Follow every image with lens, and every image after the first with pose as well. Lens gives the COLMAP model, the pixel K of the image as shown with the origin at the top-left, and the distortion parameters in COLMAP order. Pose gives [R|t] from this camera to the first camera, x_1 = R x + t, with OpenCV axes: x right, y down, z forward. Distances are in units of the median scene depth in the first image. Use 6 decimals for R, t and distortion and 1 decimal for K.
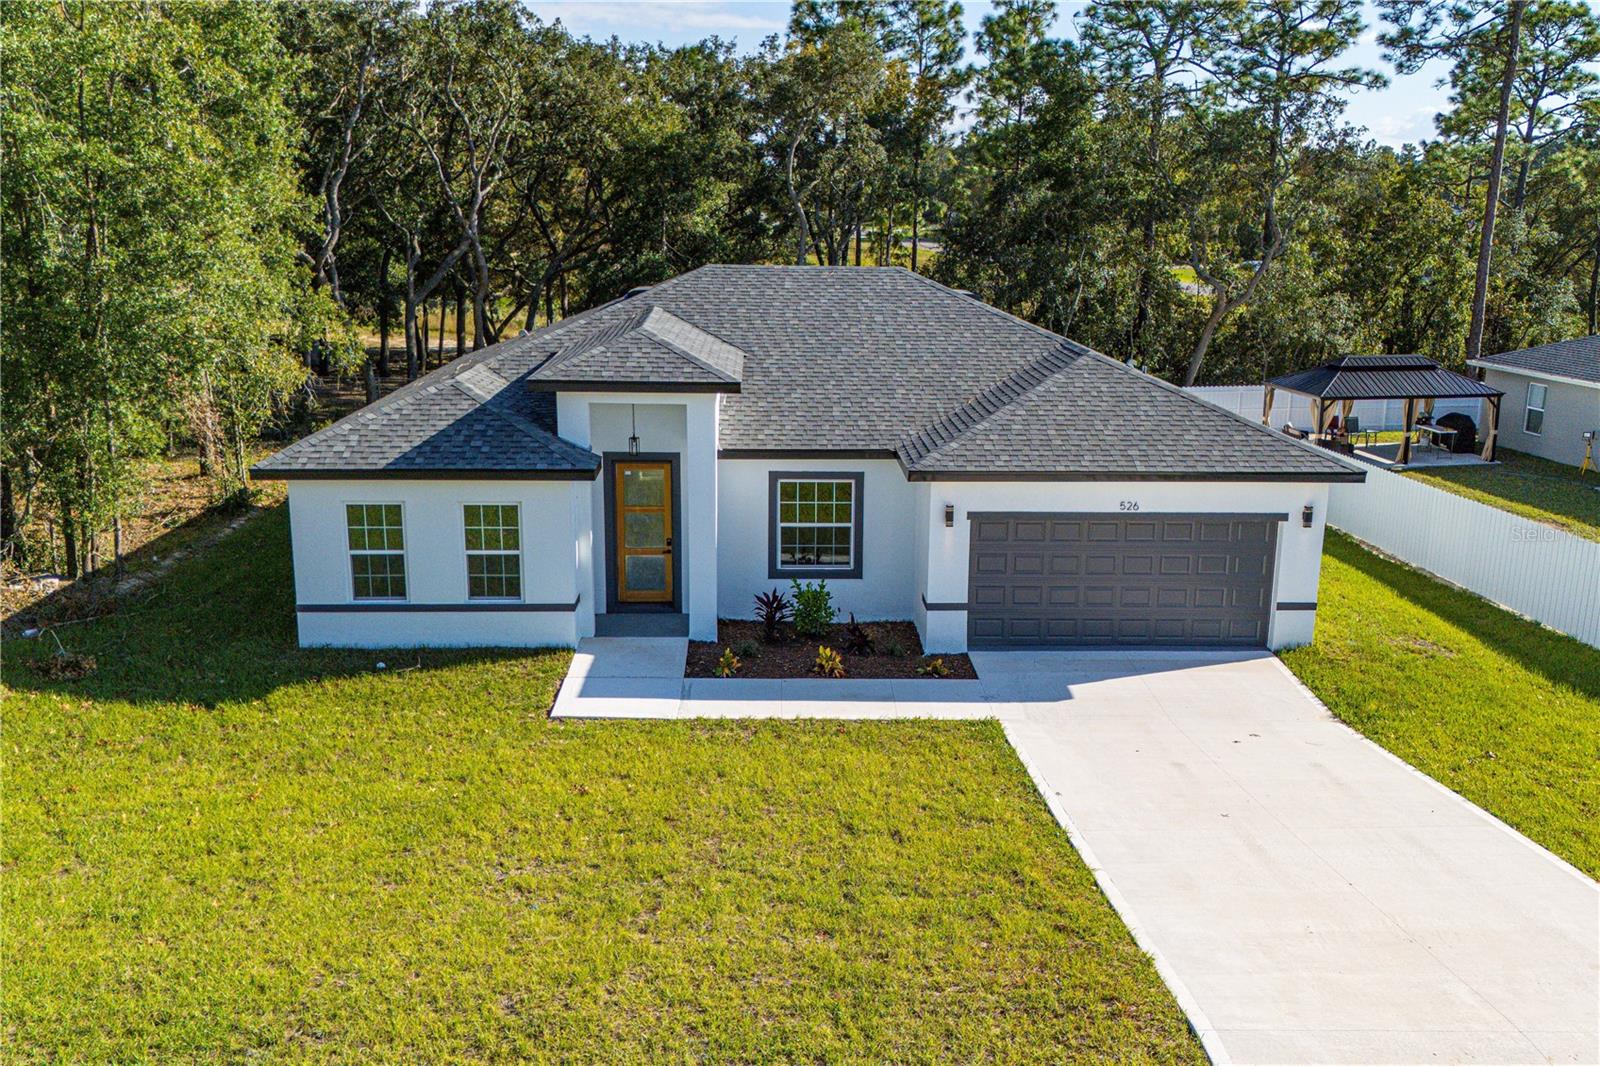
lens RADIAL K [[1443.8, 0, 800.0], [0, 1443.8, 533.0], [0, 0, 1]] dist [0.014338, 0.002760]
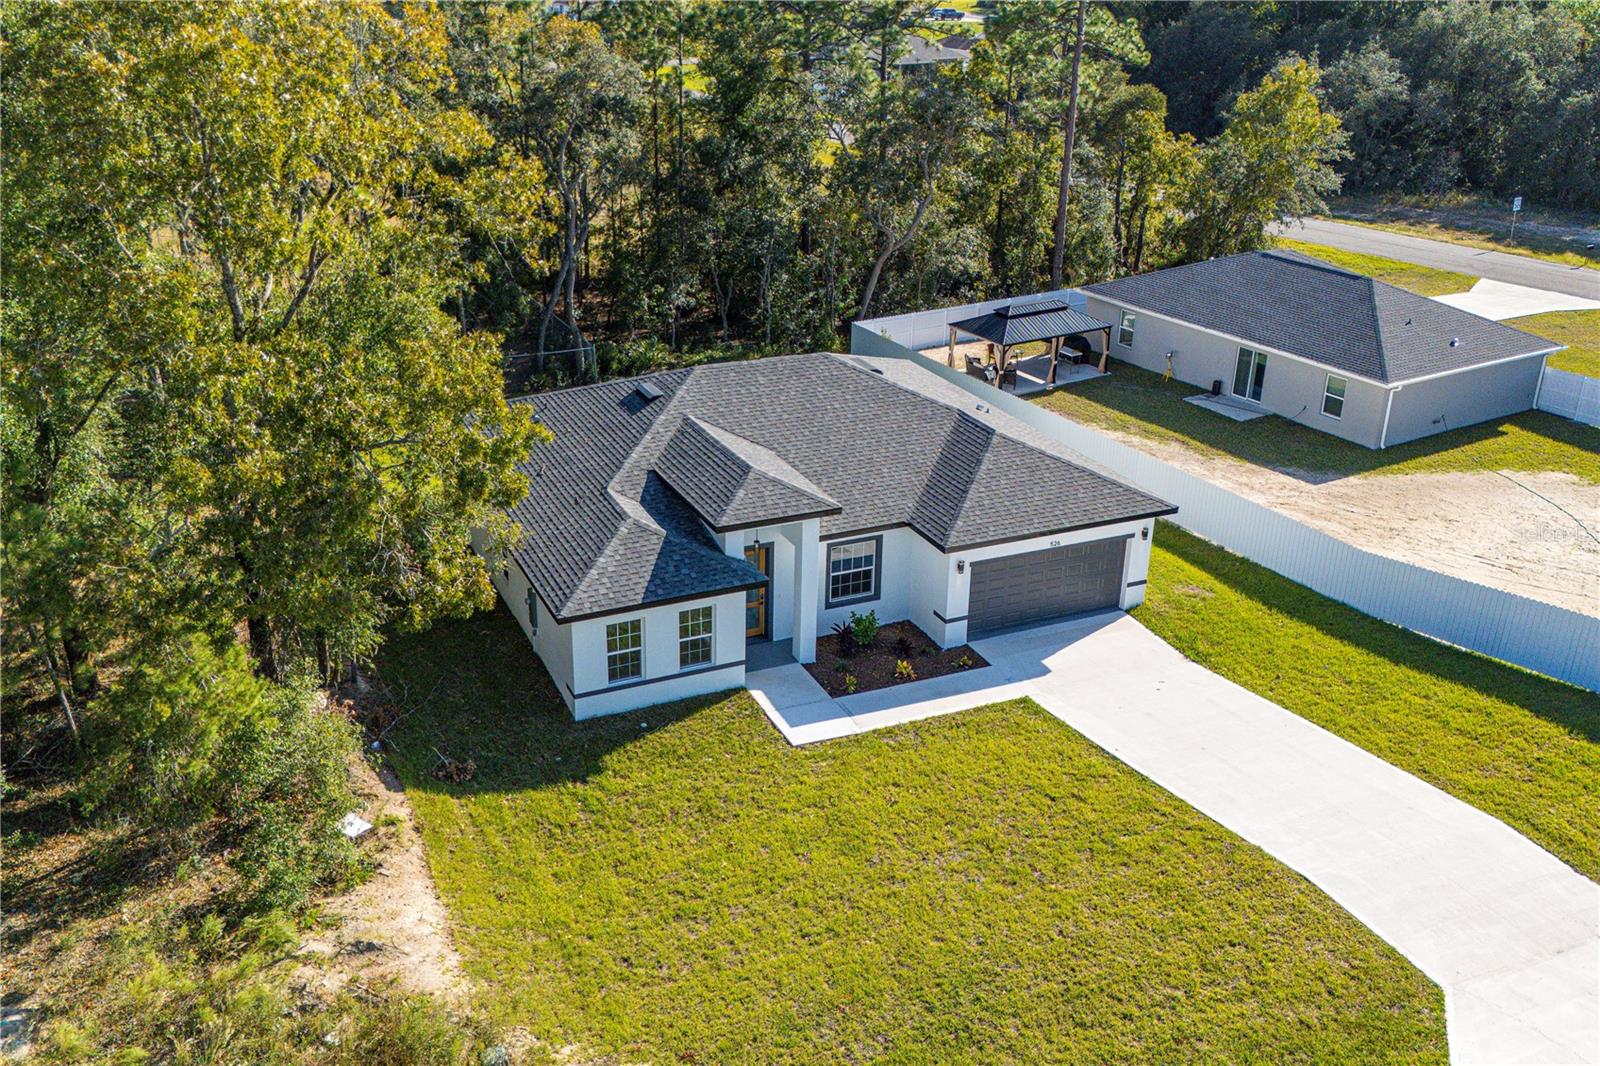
lens RADIAL K [[1443.8, 0, 800.0], [0, 1443.8, 533.0], [0, 0, 1]] dist [0.014338, 0.002760]
pose [[0.927261, -0.144852, 0.345262, -0.616021], [0.084616, 0.979347, 0.183629, -0.361566], [-0.364730, -0.141057, 0.920367, -0.418210]]
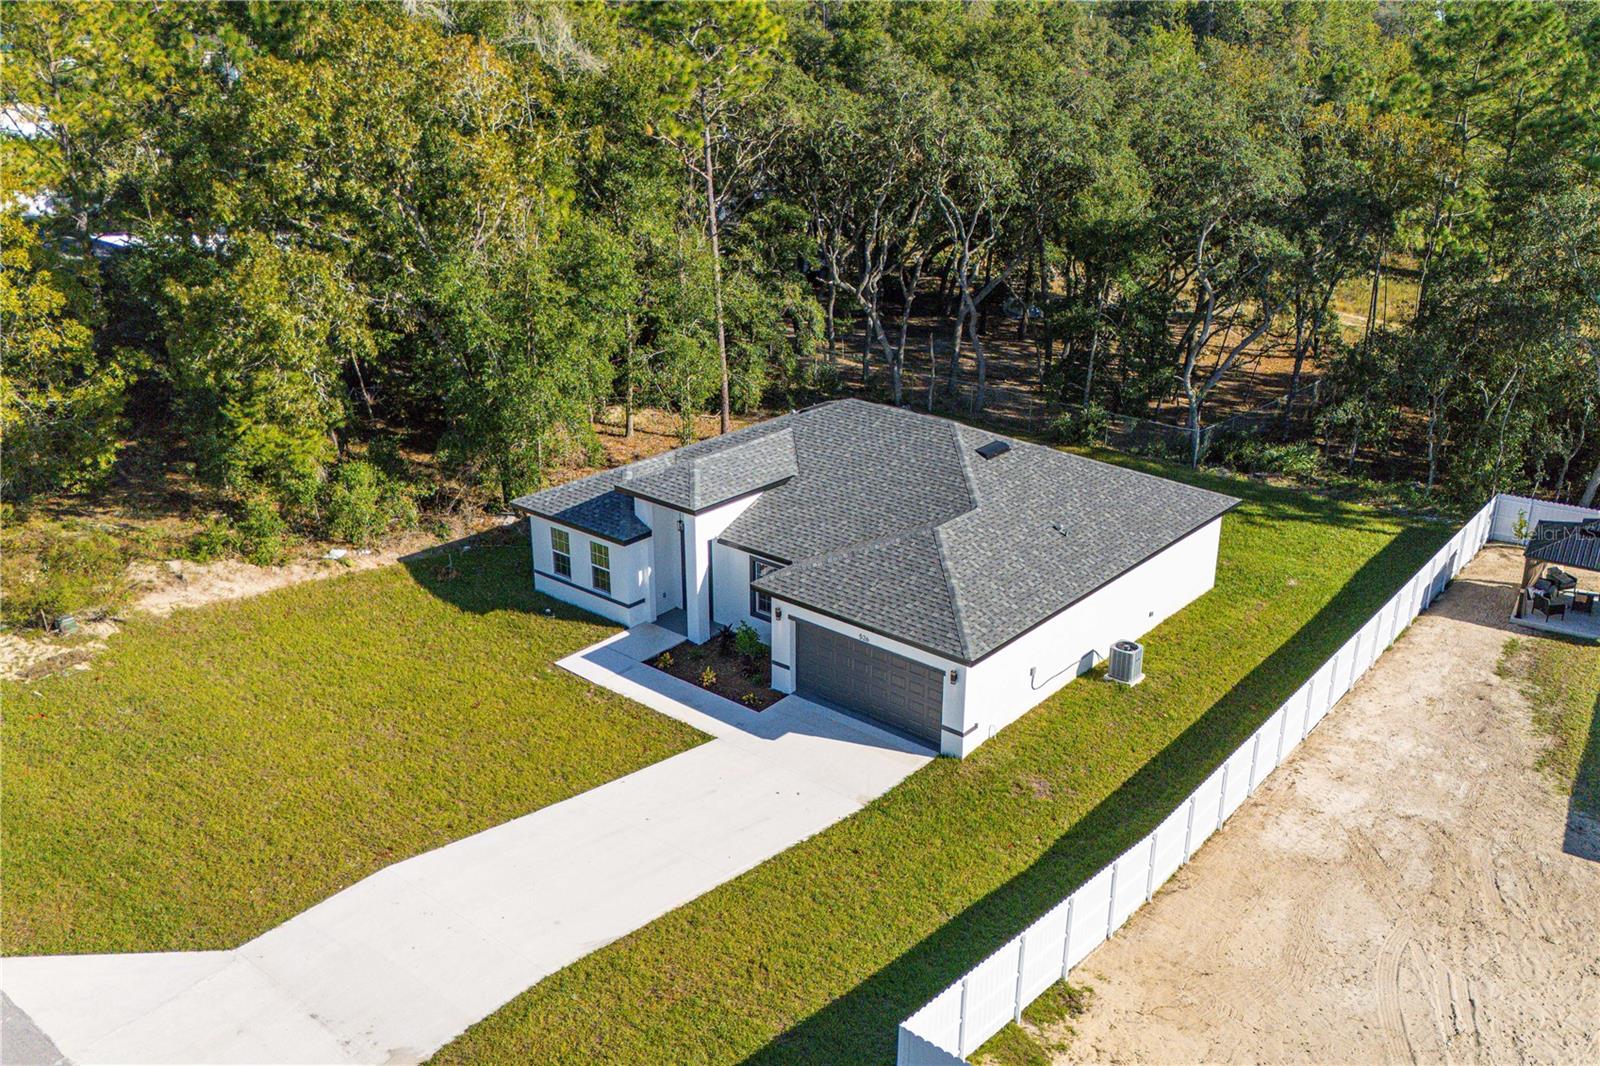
lens RADIAL K [[1443.8, 0, 800.0], [0, 1443.8, 533.0], [0, 0, 1]] dist [0.014338, 0.002760]
pose [[0.733728, 0.238182, -0.636327, 1.163406], [-0.156719, 0.970616, 0.182601, -0.415390], [0.661122, -0.034255, 0.749496, -0.244020]]
